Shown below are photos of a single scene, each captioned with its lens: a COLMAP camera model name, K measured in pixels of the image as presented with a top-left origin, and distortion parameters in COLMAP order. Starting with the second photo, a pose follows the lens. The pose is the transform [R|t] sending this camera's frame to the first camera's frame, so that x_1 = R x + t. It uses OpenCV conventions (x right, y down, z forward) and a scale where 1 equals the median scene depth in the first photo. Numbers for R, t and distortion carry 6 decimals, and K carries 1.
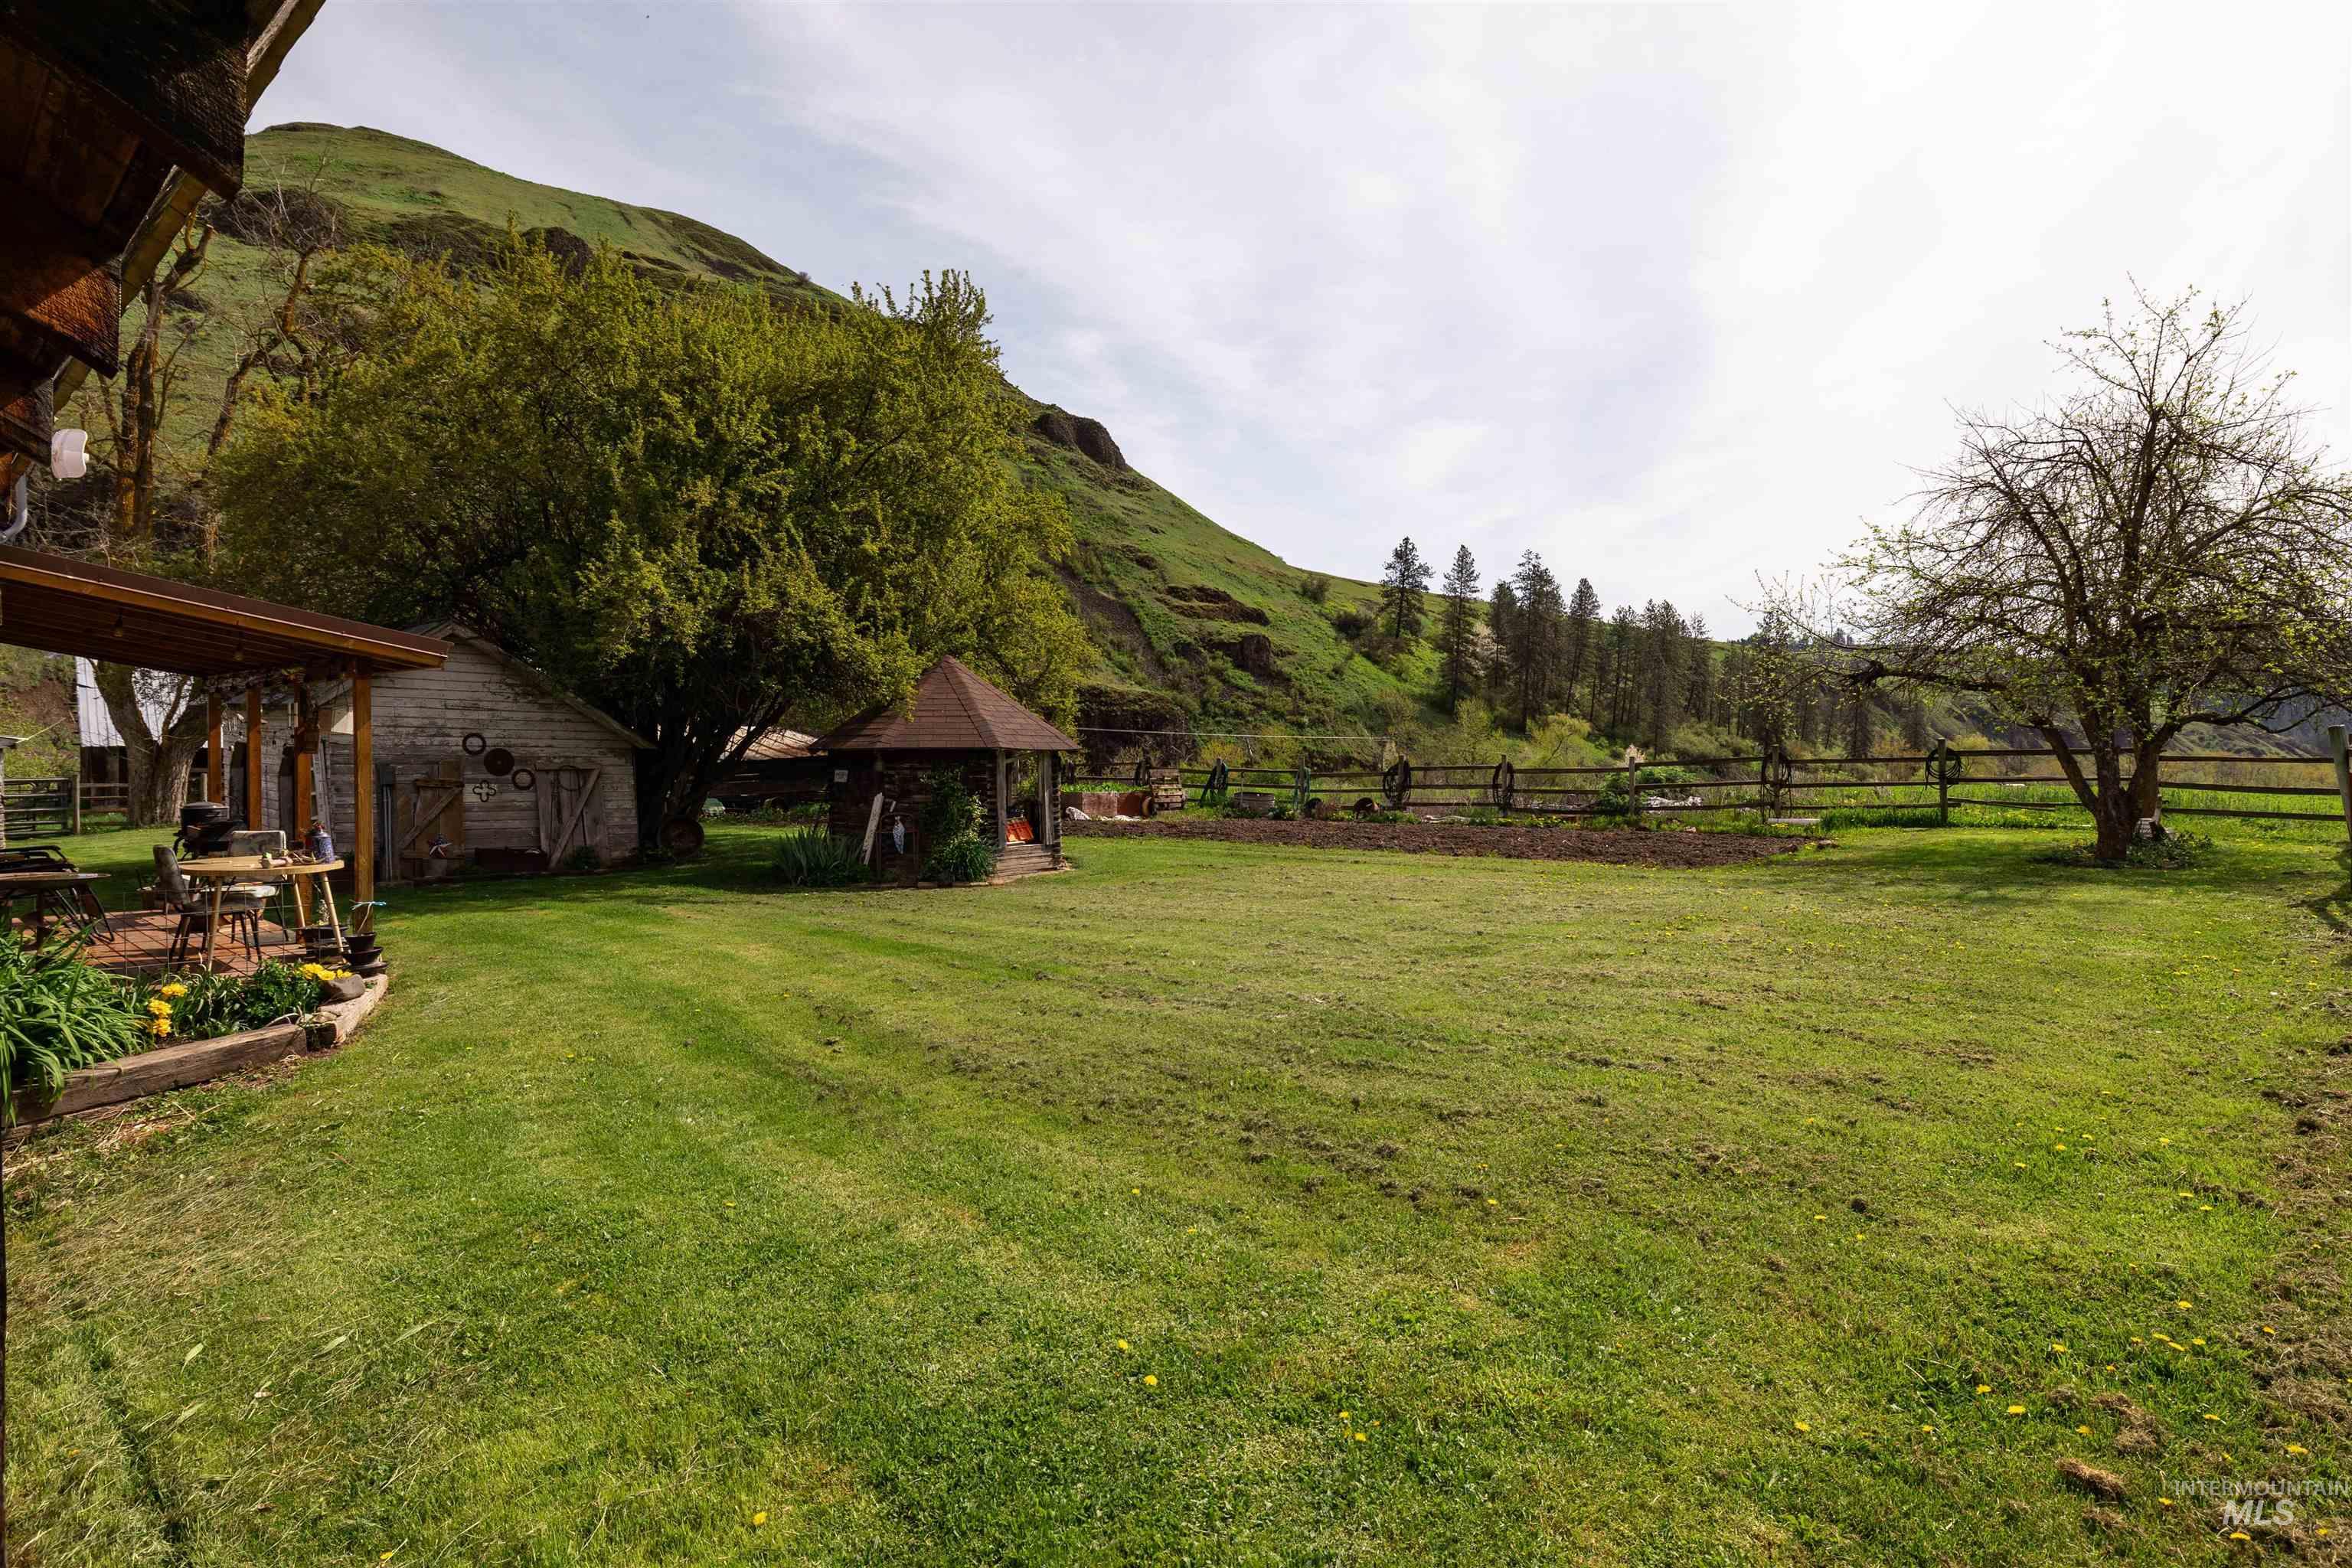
lens RADIAL K [[1280.1, 0, 1171.2], [0, 1280.1, 781.5], [0, 0, 1]] dist [0.021987, -0.001126]
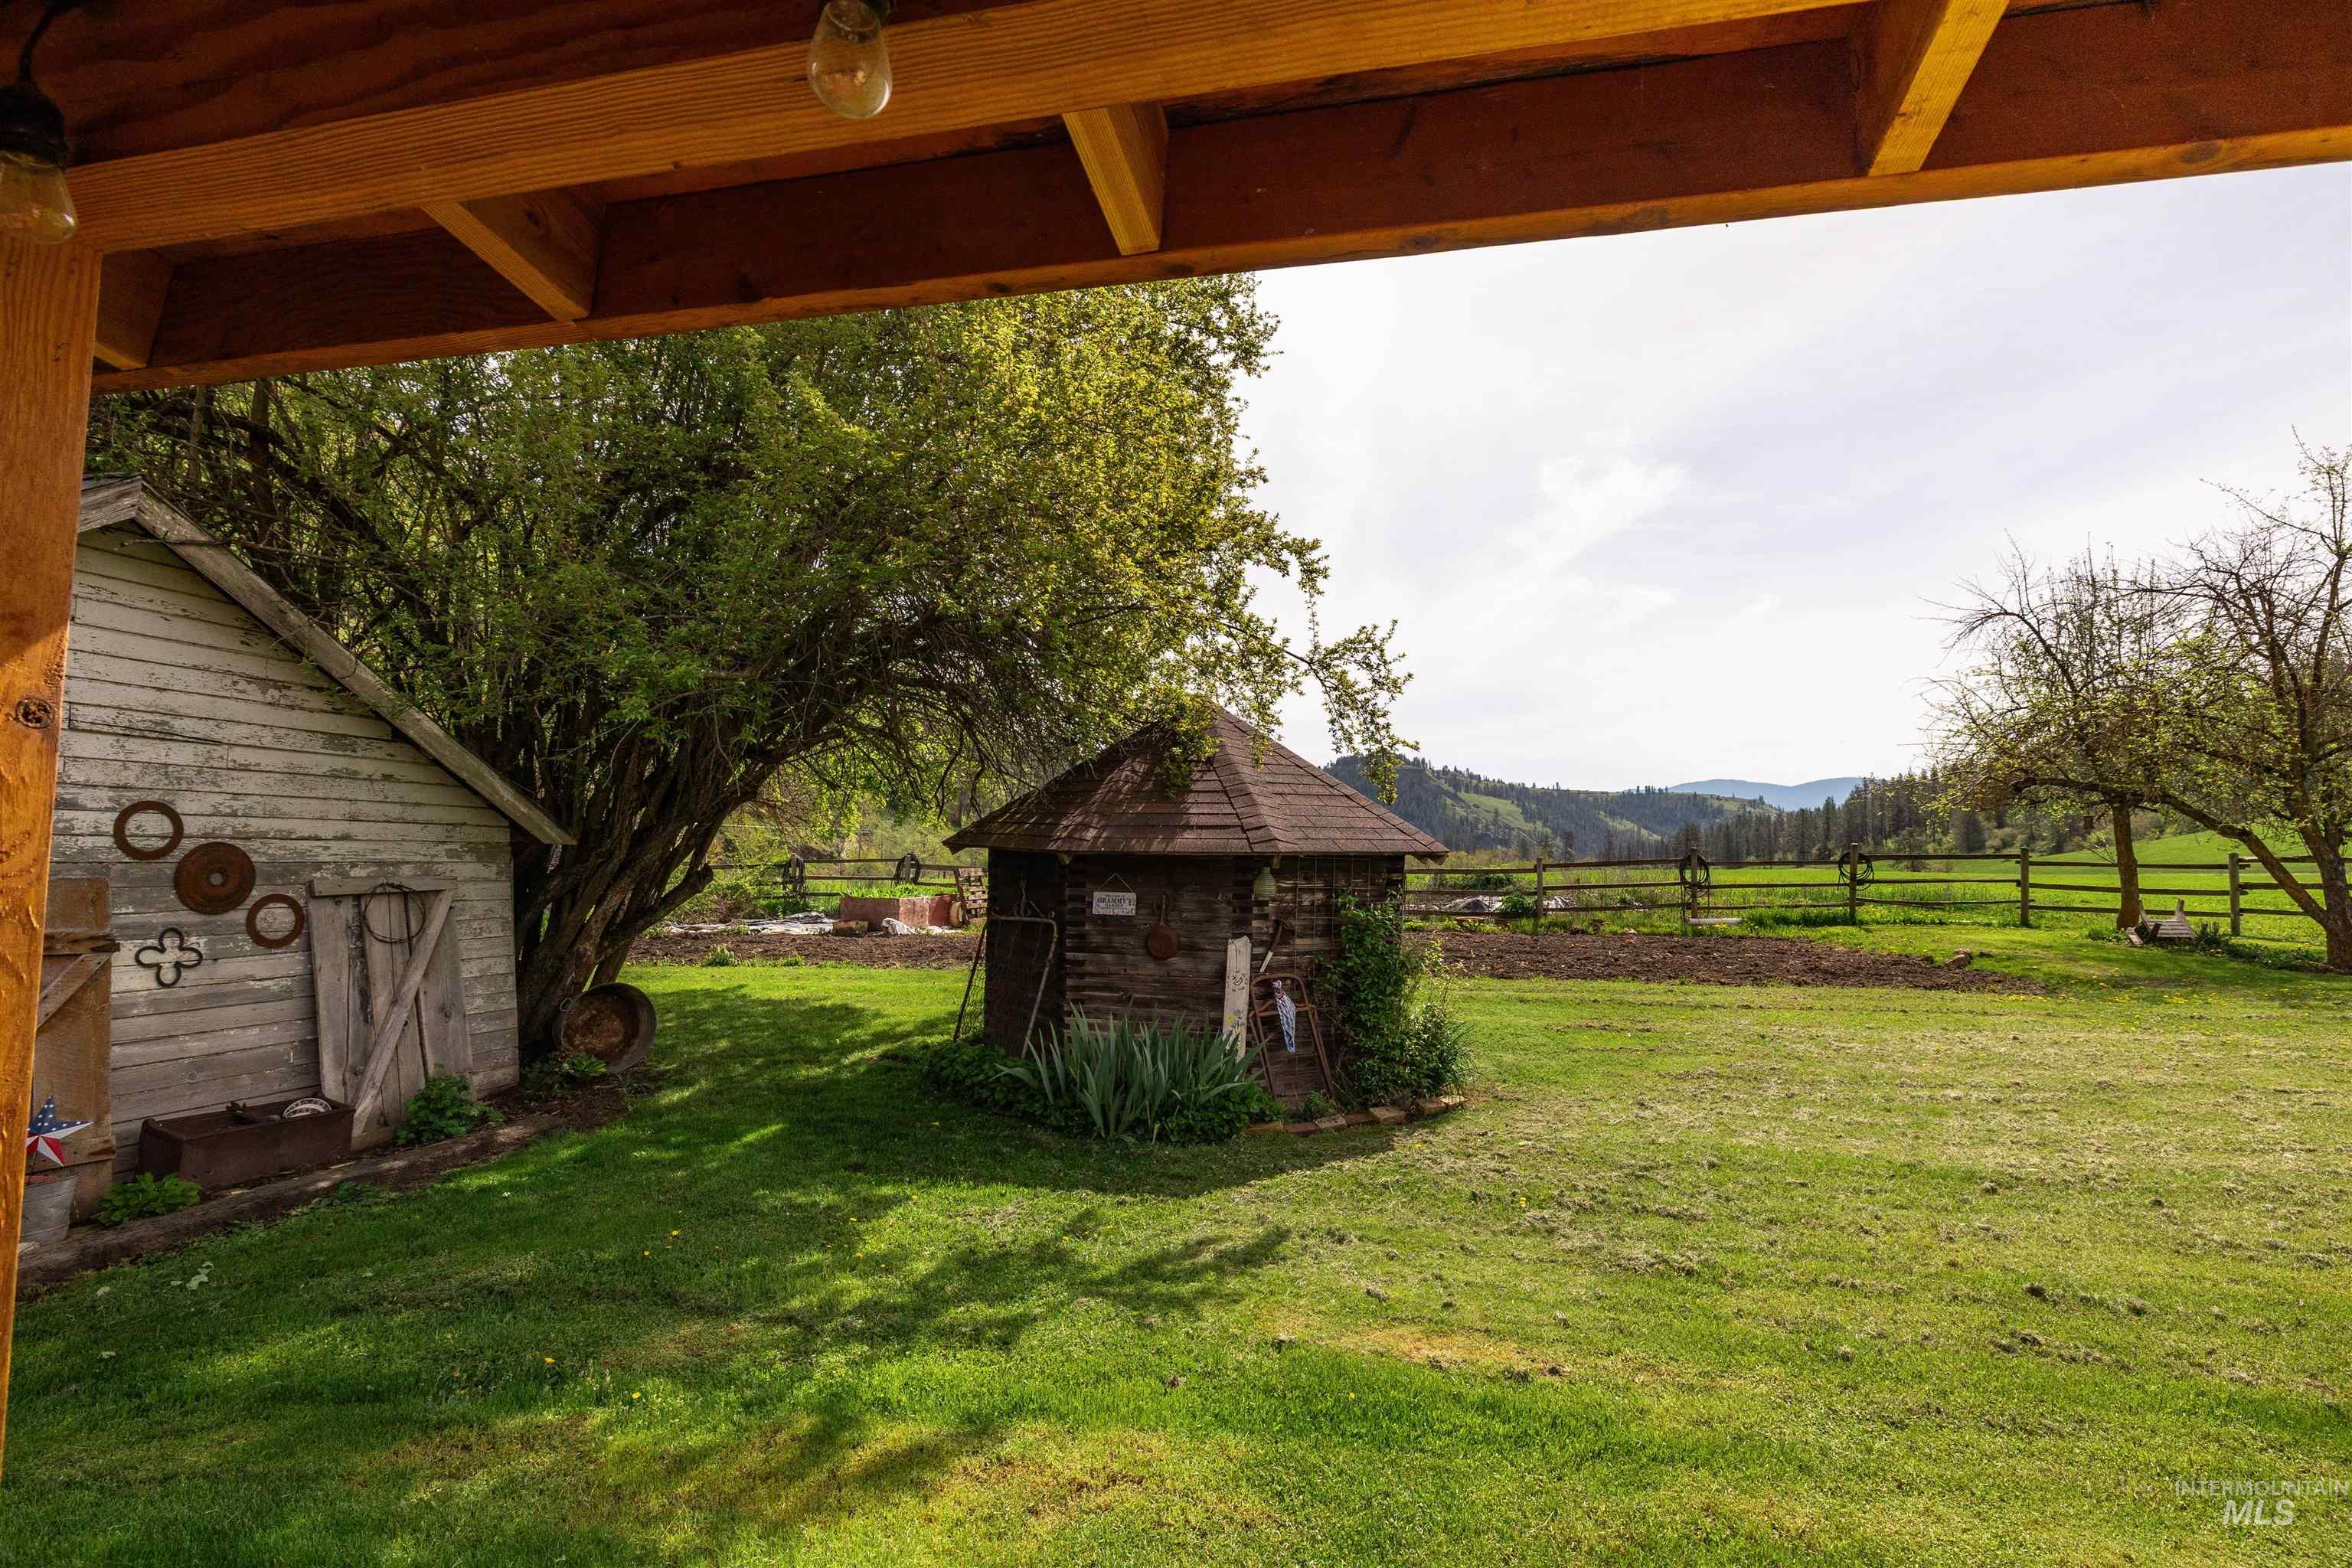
lens RADIAL K [[1081.8, 0, 1181.5], [0, 1081.8, 780.1], [0, 0, 1]] dist [0.006089, 0.000821]
pose [[0.864560, 0.038187, 0.501076, -0.429976], [0.002542, 0.996764, -0.080348, -0.017250], [-0.502523, 0.070739, 0.861665, 0.566255]]
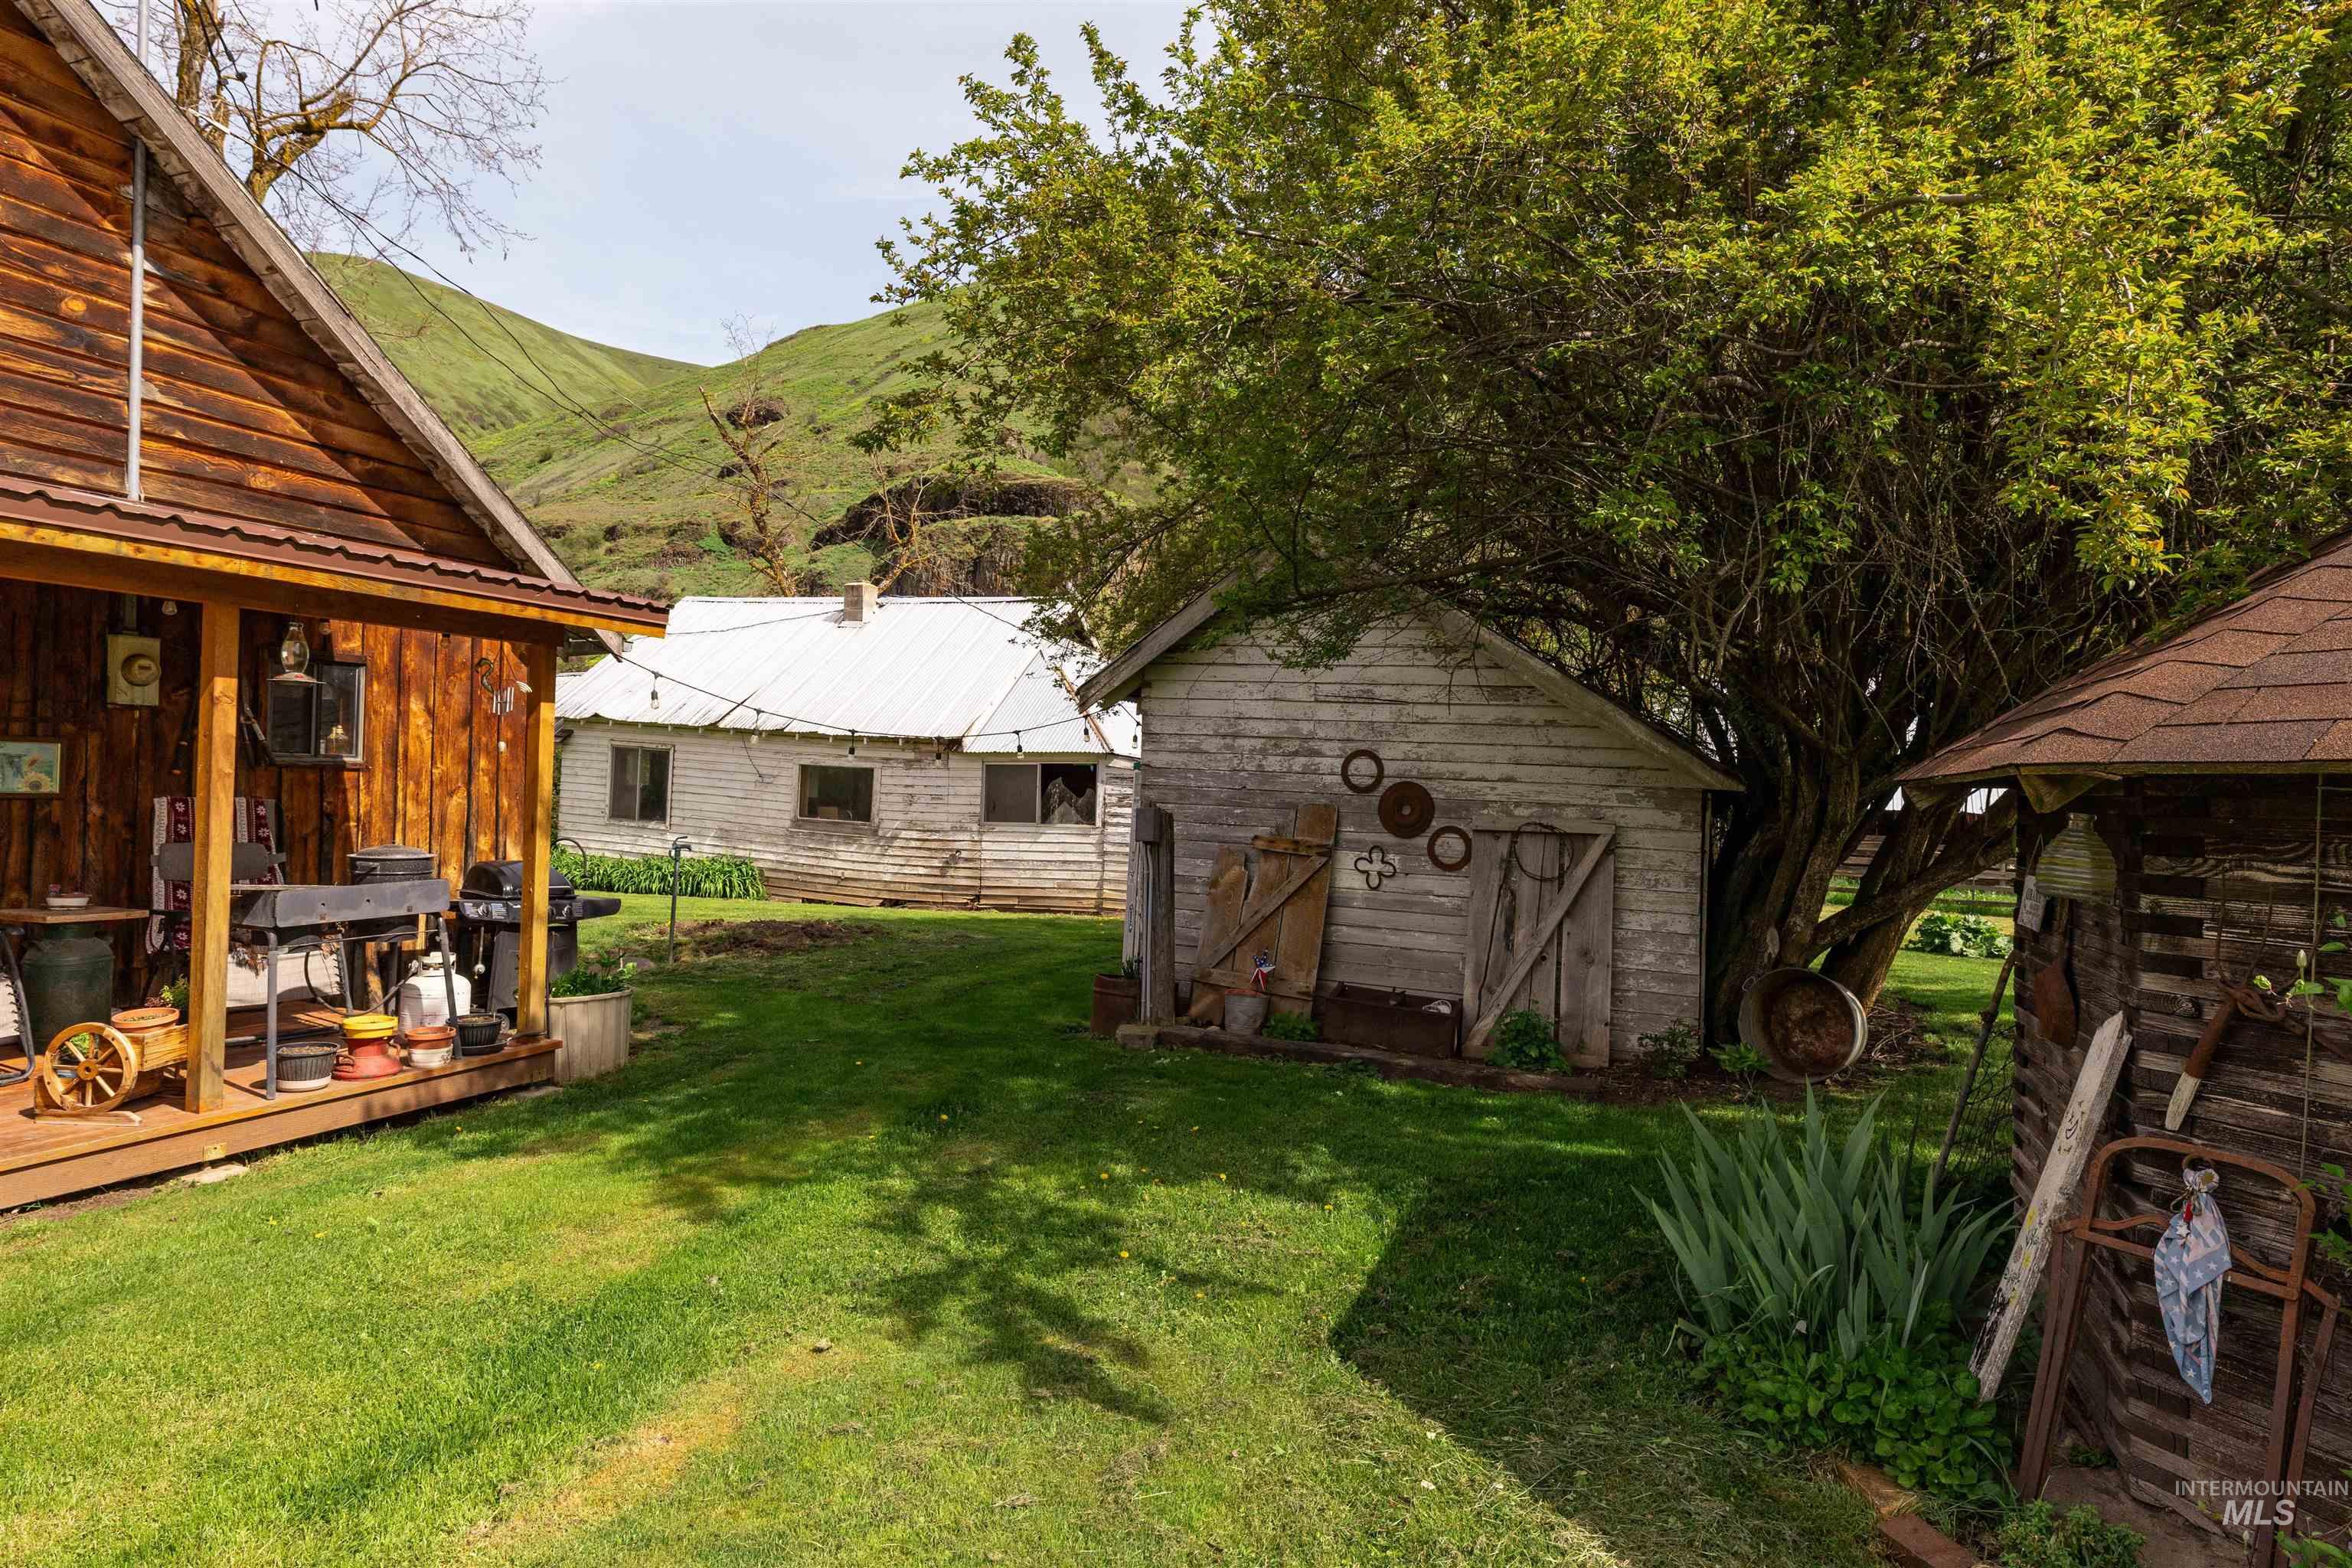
lens RADIAL K [[1324.5, 0, 1178.4], [0, 1324.5, 777.9], [0, 0, 1]] dist [-0.000208, 0.000439]
pose [[0.366014, 0.001057, -0.930609, -0.089527], [-0.055739, 0.998229, -0.020788, -0.011782], [0.928939, 0.059480, 0.365424, 0.726872]]
